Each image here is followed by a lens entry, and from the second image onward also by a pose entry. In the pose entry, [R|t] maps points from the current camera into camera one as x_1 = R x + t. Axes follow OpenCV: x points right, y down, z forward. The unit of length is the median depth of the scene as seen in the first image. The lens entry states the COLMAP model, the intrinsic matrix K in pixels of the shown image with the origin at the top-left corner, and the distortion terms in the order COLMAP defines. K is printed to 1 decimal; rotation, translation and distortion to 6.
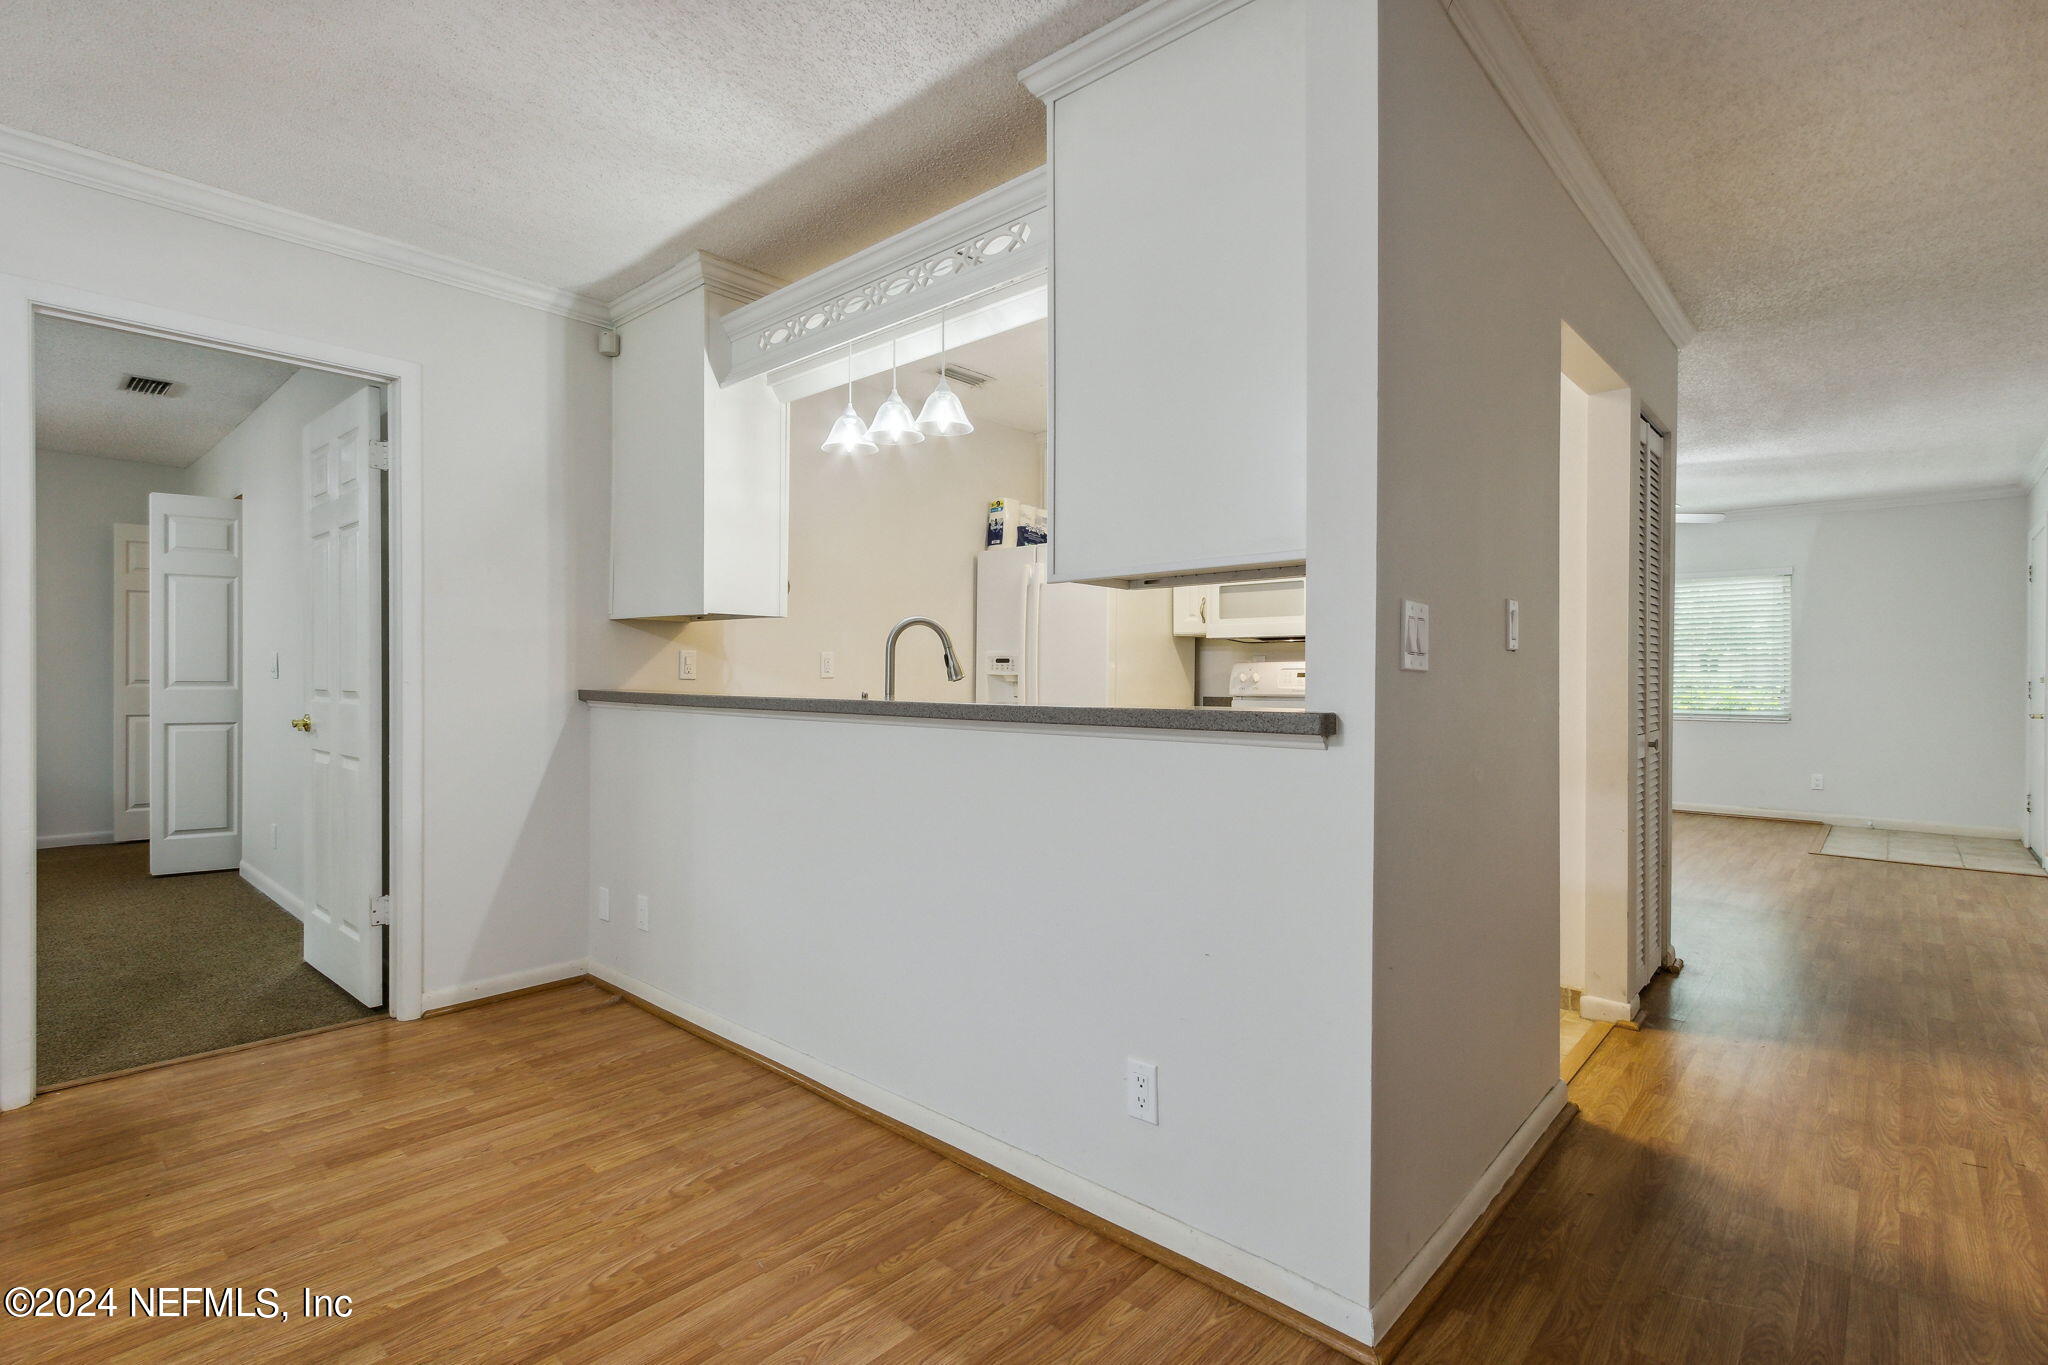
lens RADIAL K [[969.3, 0, 1016.1], [0, 969.3, 680.6], [0, 0, 1]] dist [0.001126, 0.000255]
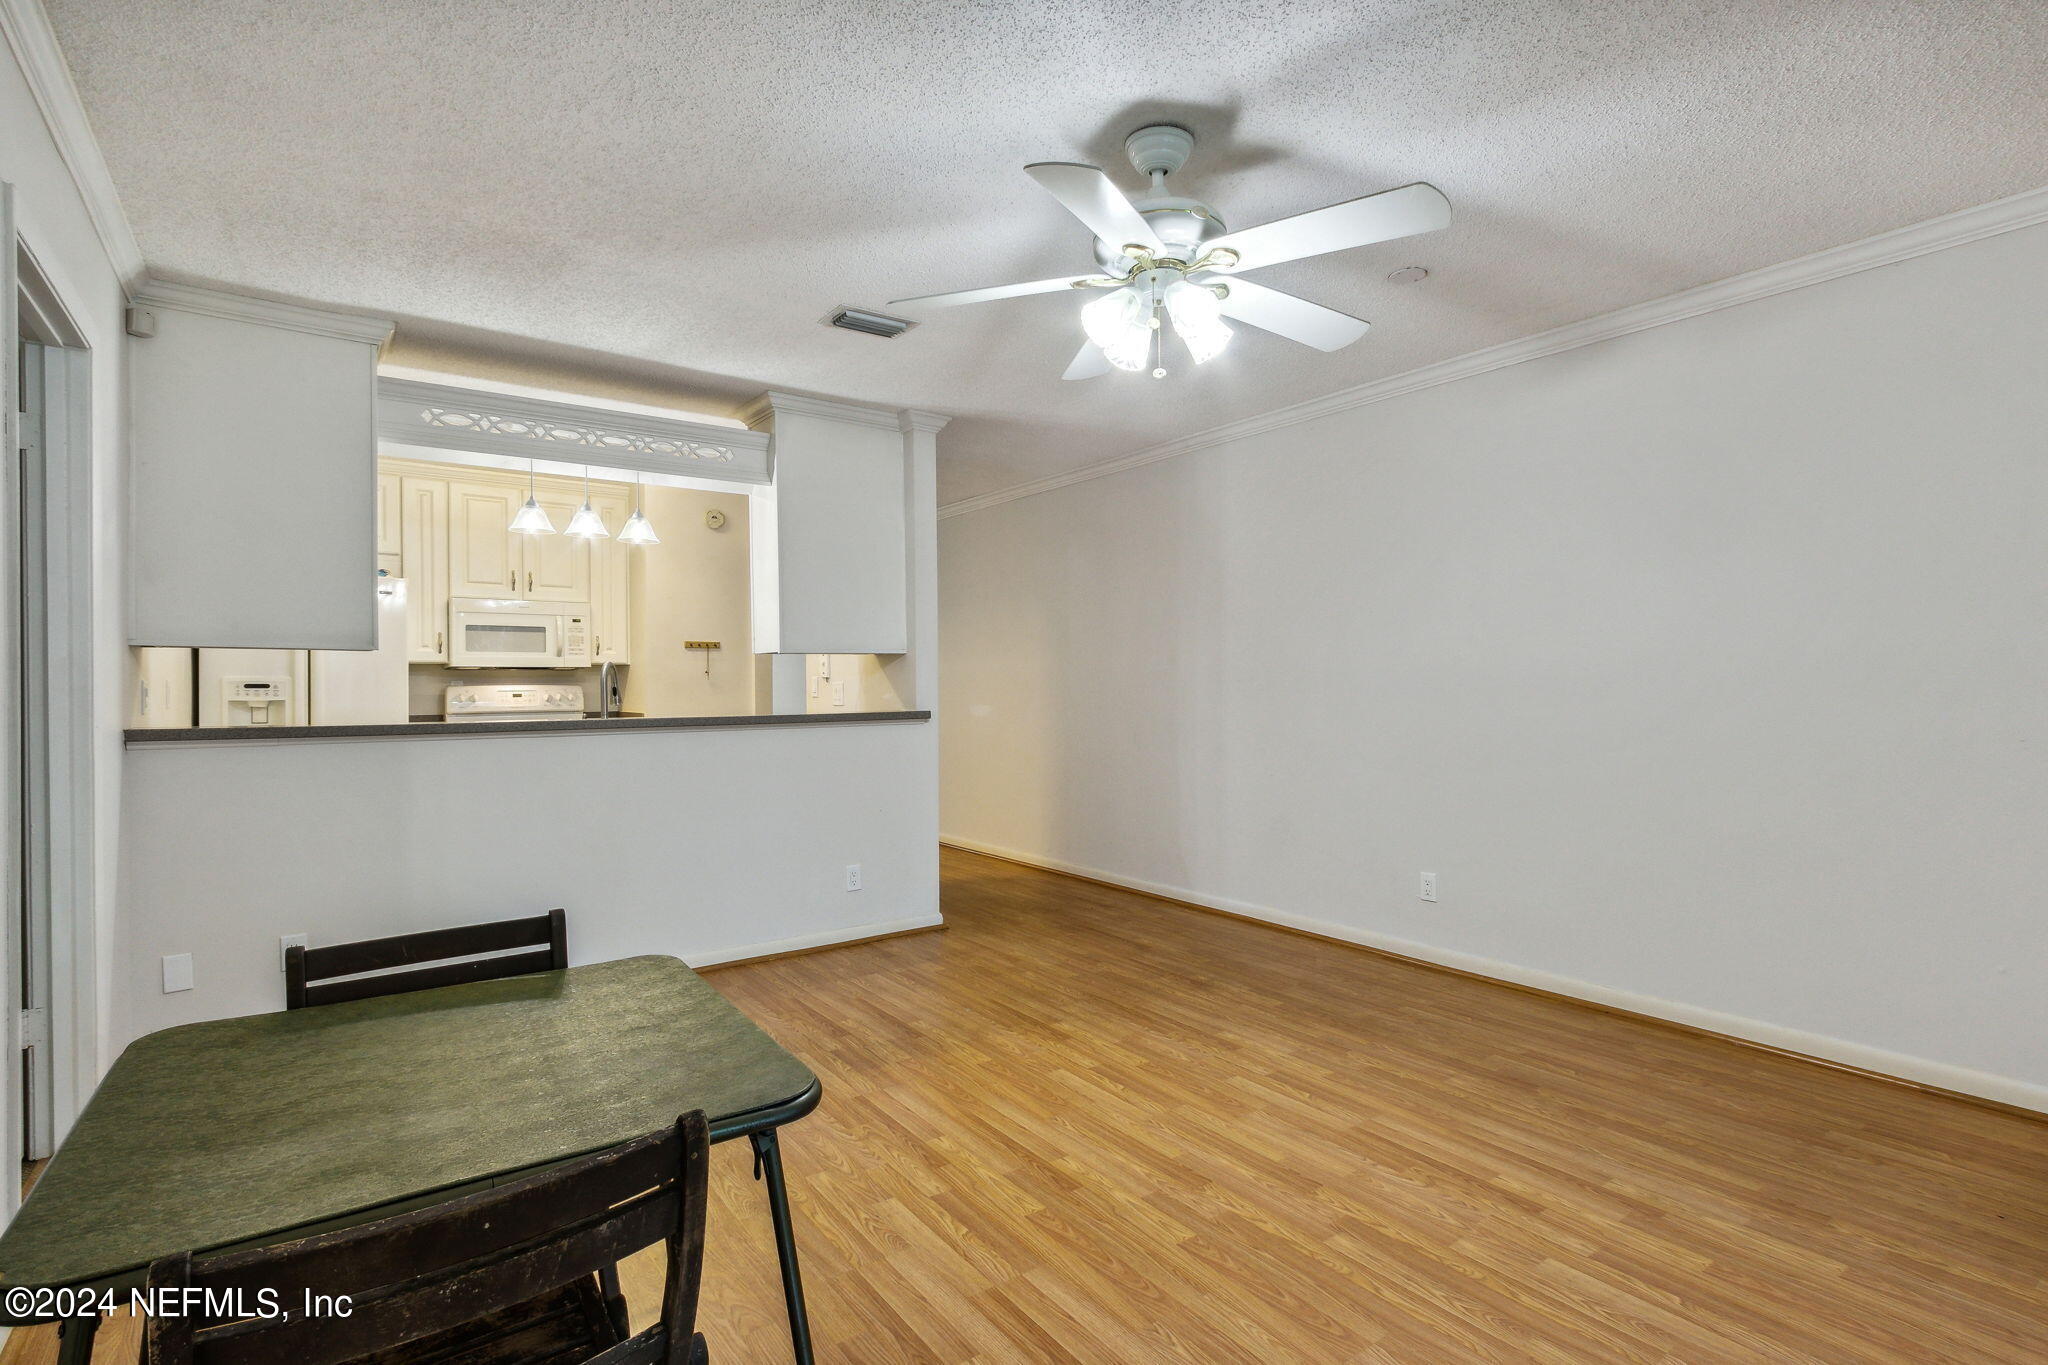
lens RADIAL K [[969.3, 0, 1042.3], [0, 969.3, 692.8], [0, 0, 1]] dist [0.001126, 0.000255]
pose [[0.187417, -0.015044, 0.982165, -1.259420], [0.010552, 0.999856, 0.013301, -0.028622], [-0.982224, 0.007871, 0.187549, 0.072022]]
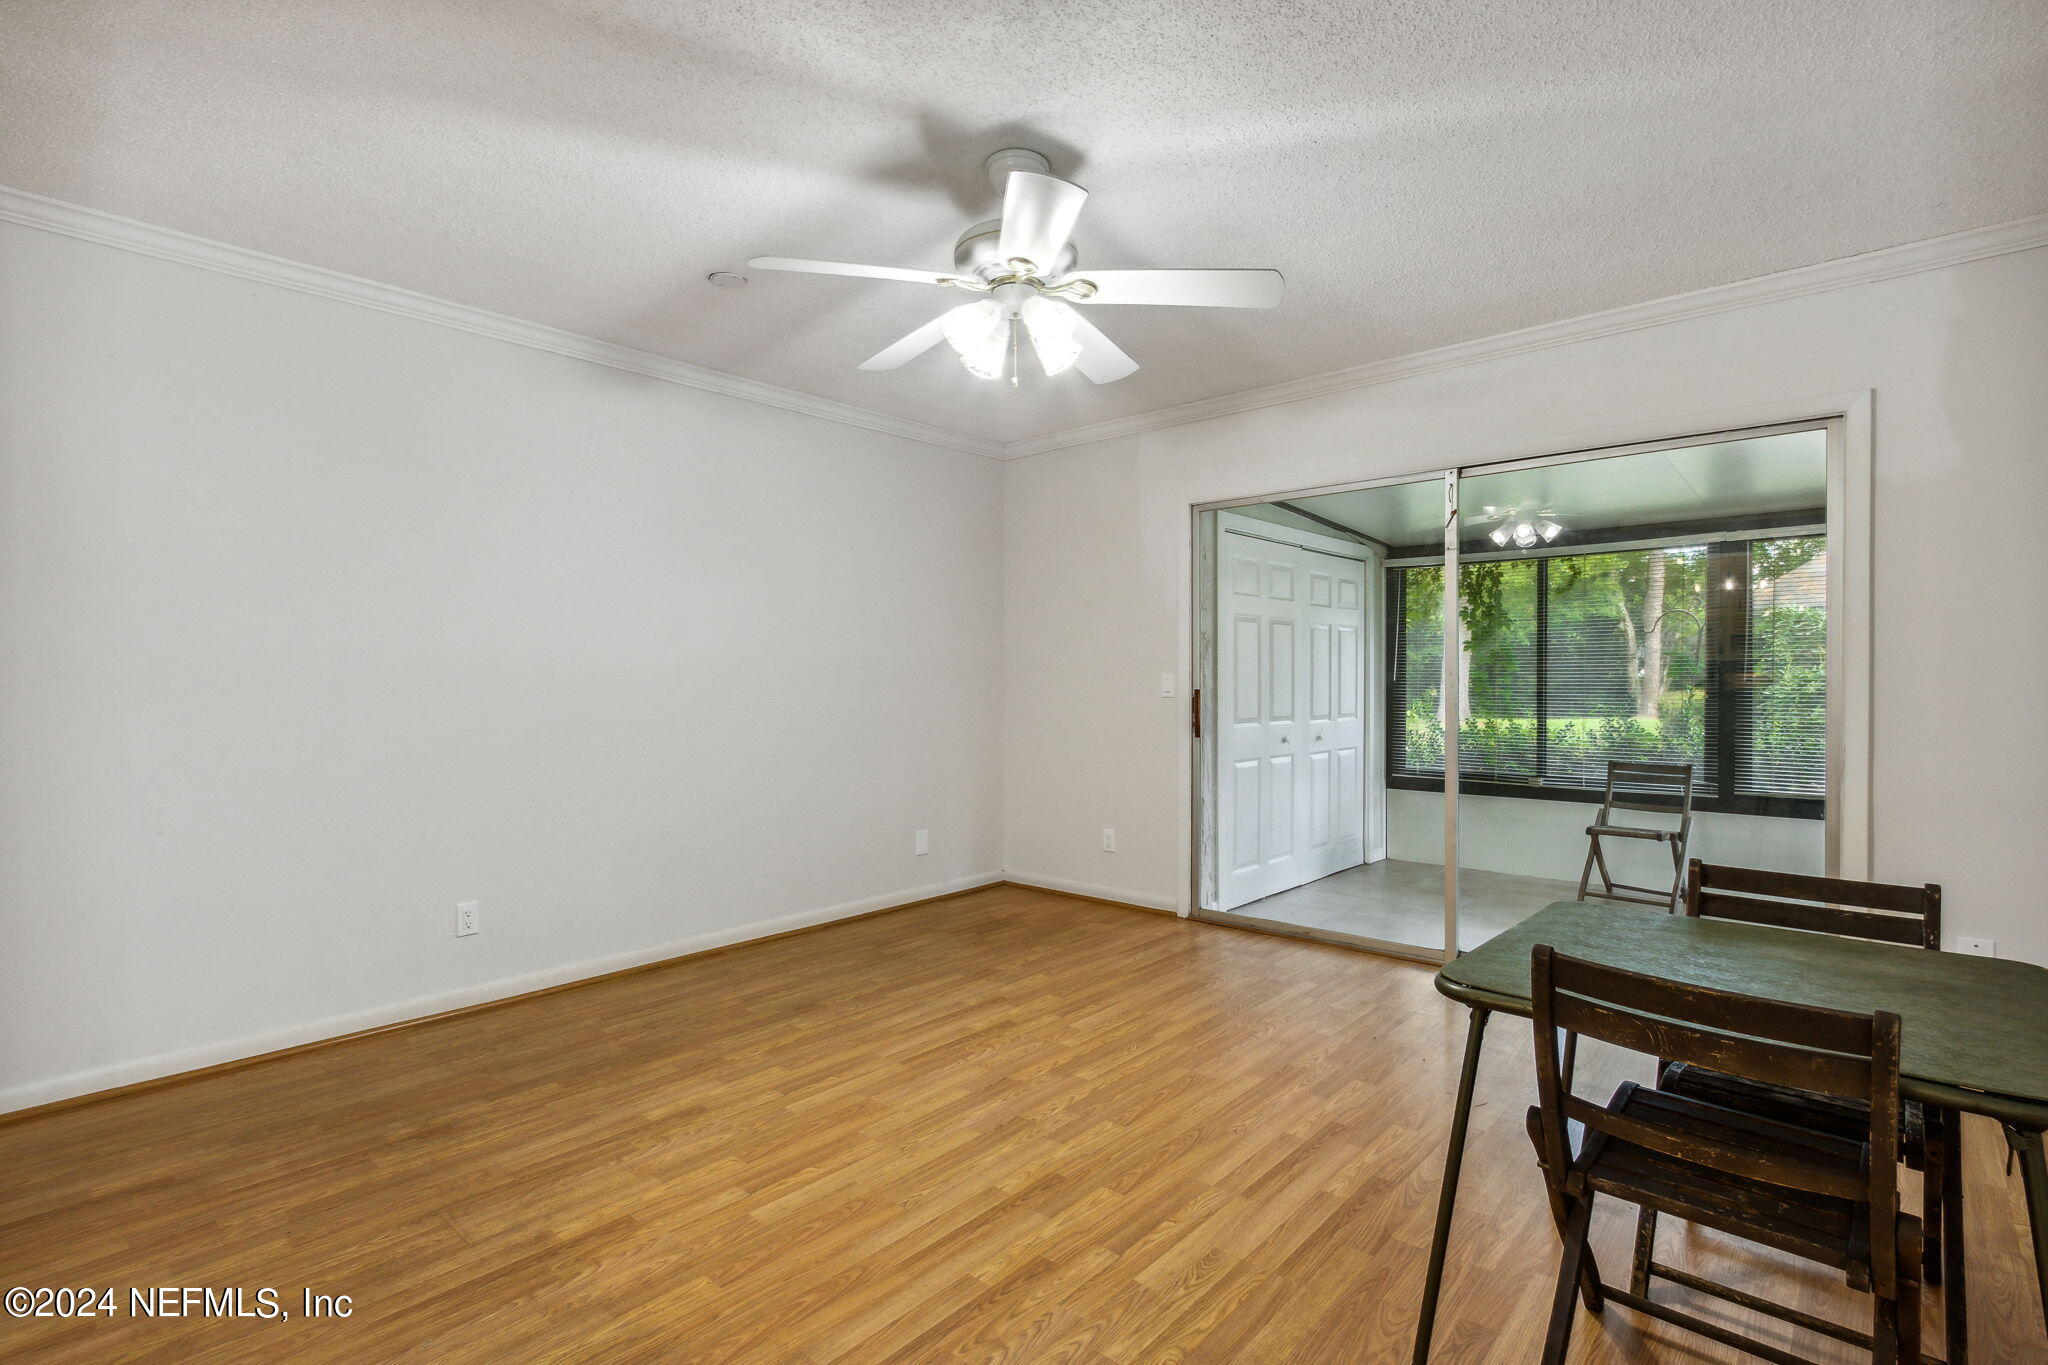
lens RADIAL K [[969.3, 0, 1005.6], [0, 969.3, 700.6], [0, 0, 1]] dist [0.001126, 0.000255]
pose [[-0.999997, -0.001670, -0.001556, -0.502713], [-0.001715, 0.999578, 0.028984, -0.028456], [0.001507, 0.028987, -0.999579, 0.912520]]
